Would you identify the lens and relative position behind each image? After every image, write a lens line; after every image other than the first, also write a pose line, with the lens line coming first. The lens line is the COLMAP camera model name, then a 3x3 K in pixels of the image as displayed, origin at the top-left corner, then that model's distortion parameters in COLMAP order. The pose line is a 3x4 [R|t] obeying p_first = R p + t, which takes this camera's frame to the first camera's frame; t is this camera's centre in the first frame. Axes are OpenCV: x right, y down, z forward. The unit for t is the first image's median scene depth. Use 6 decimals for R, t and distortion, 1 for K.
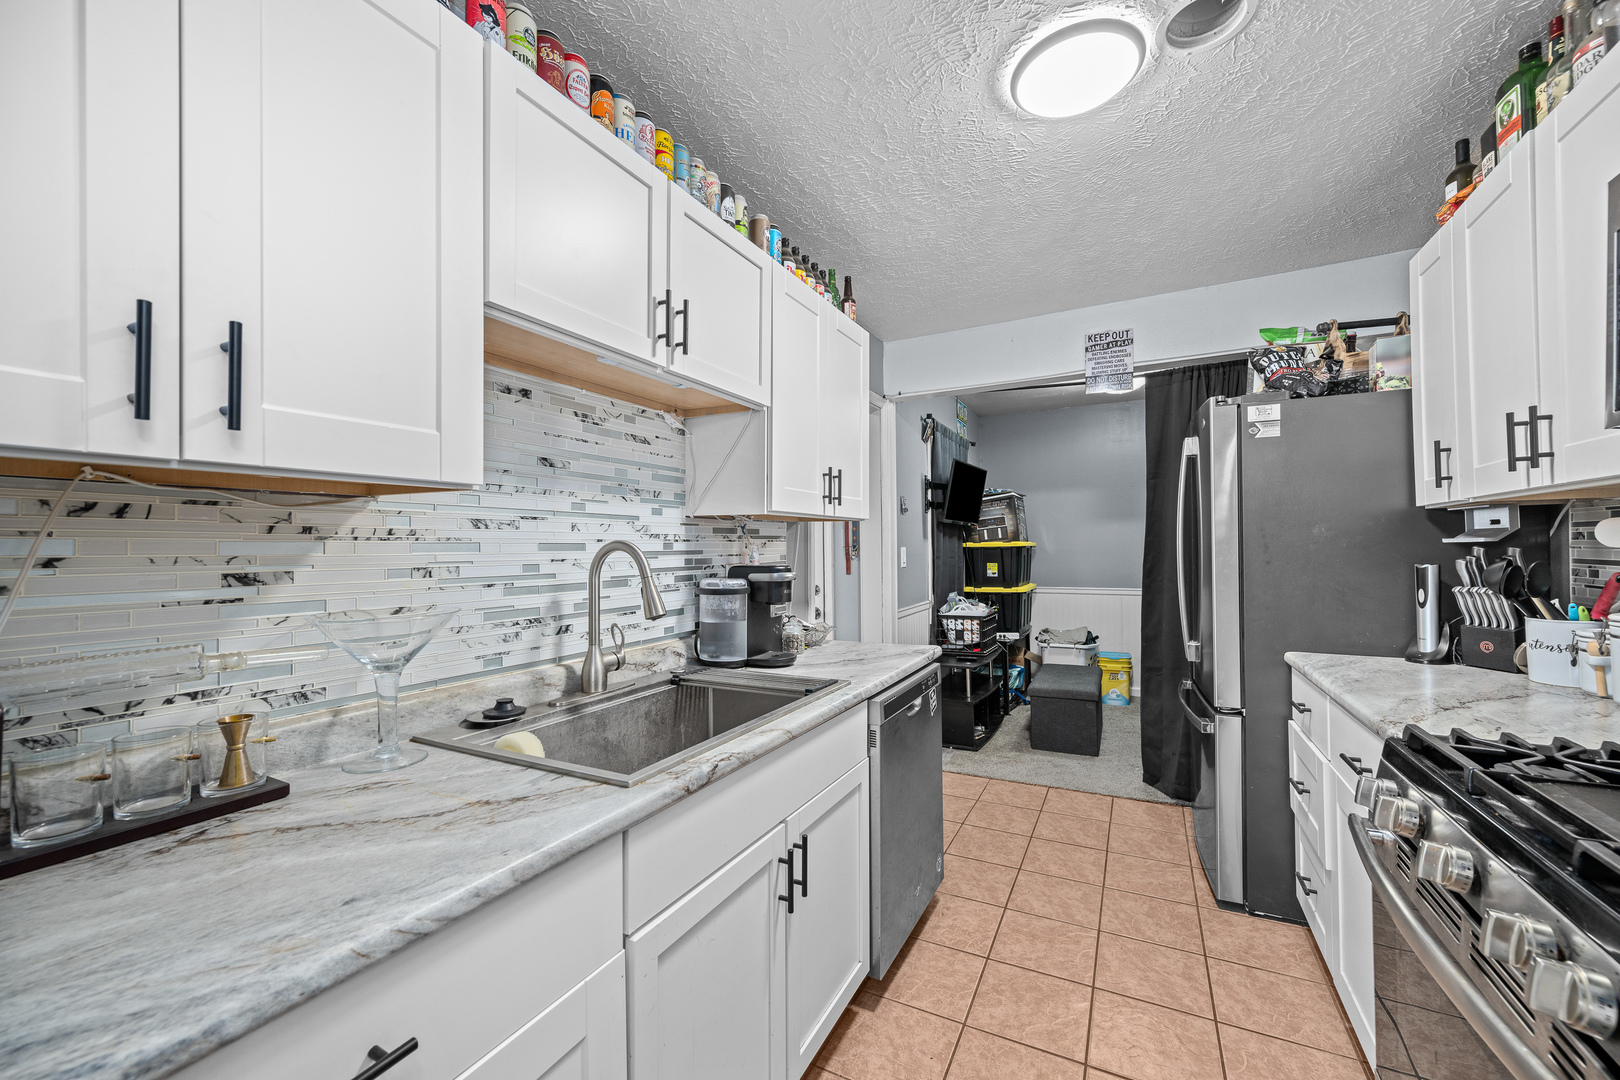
lens RADIAL K [[634.4, 0, 814.4], [0, 634.4, 555.8], [0, 0, 1]] dist [-0.001614, -0.000269]
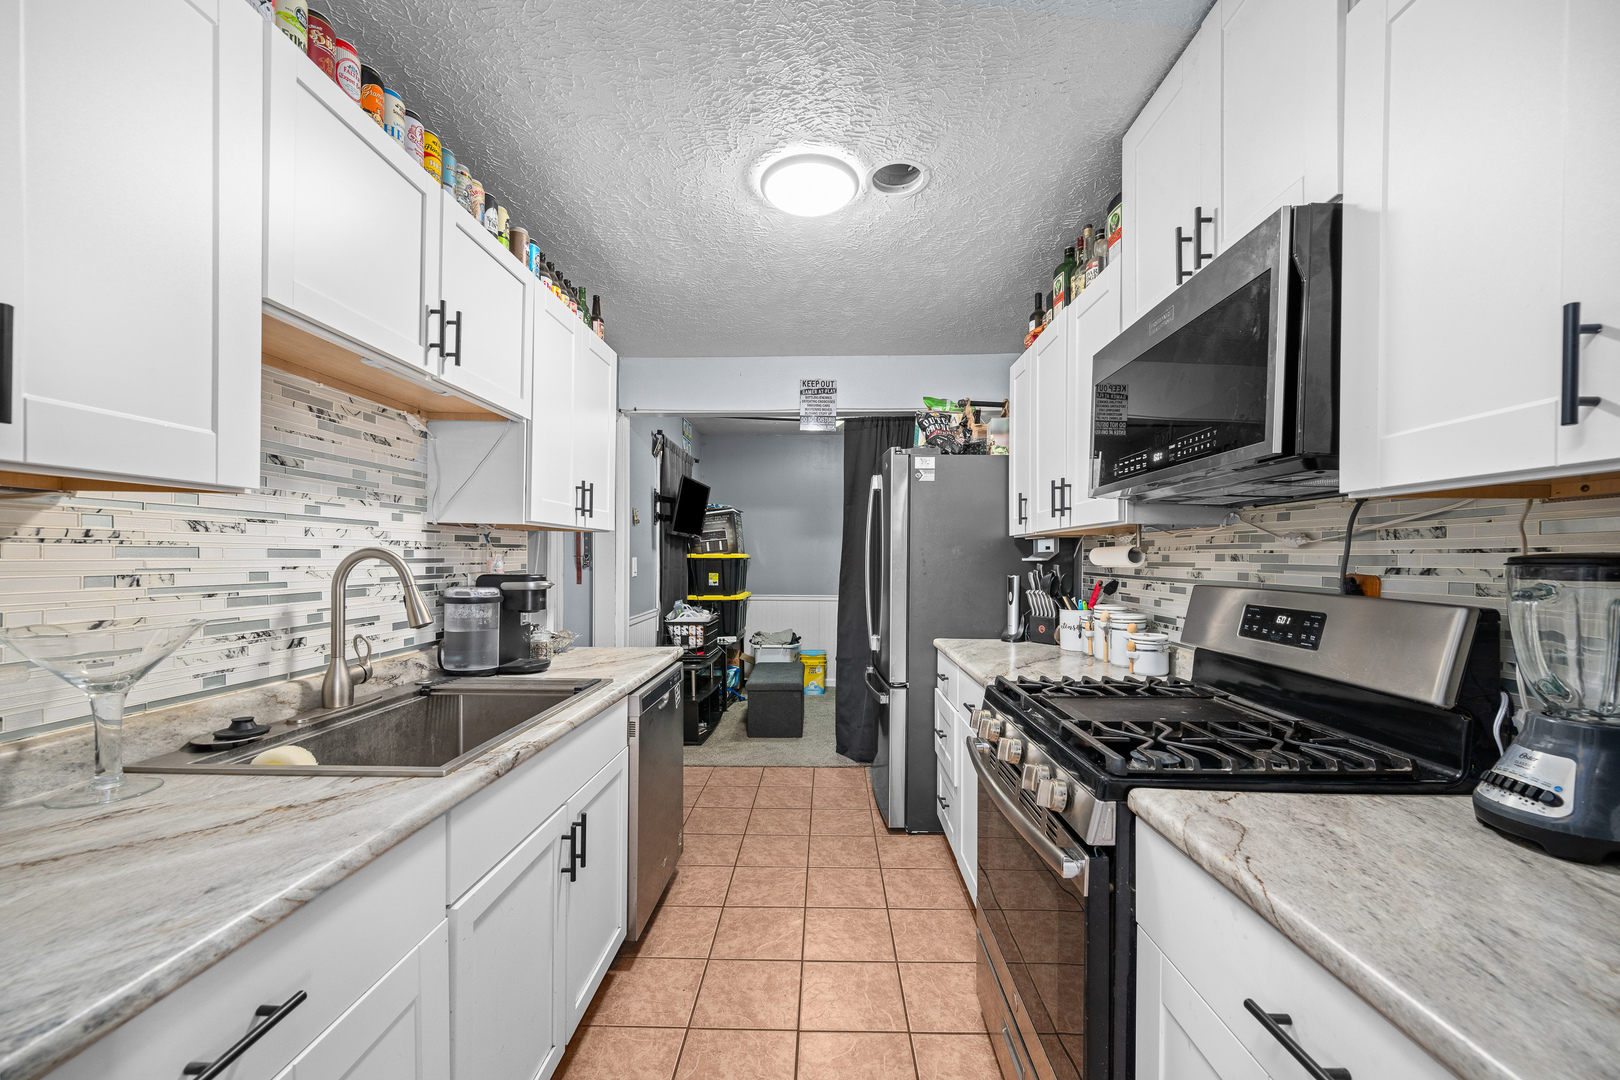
lens RADIAL K [[651.6, 0, 808.0], [0, 651.6, 604.4], [0, 0, 1]] dist [-0.000575, -0.000132]
pose [[0.901036, -0.016066, 0.433447, -0.134319], [-0.009724, 0.998314, 0.057218, -0.001113], [-0.433636, -0.055770, 0.899361, -0.172921]]
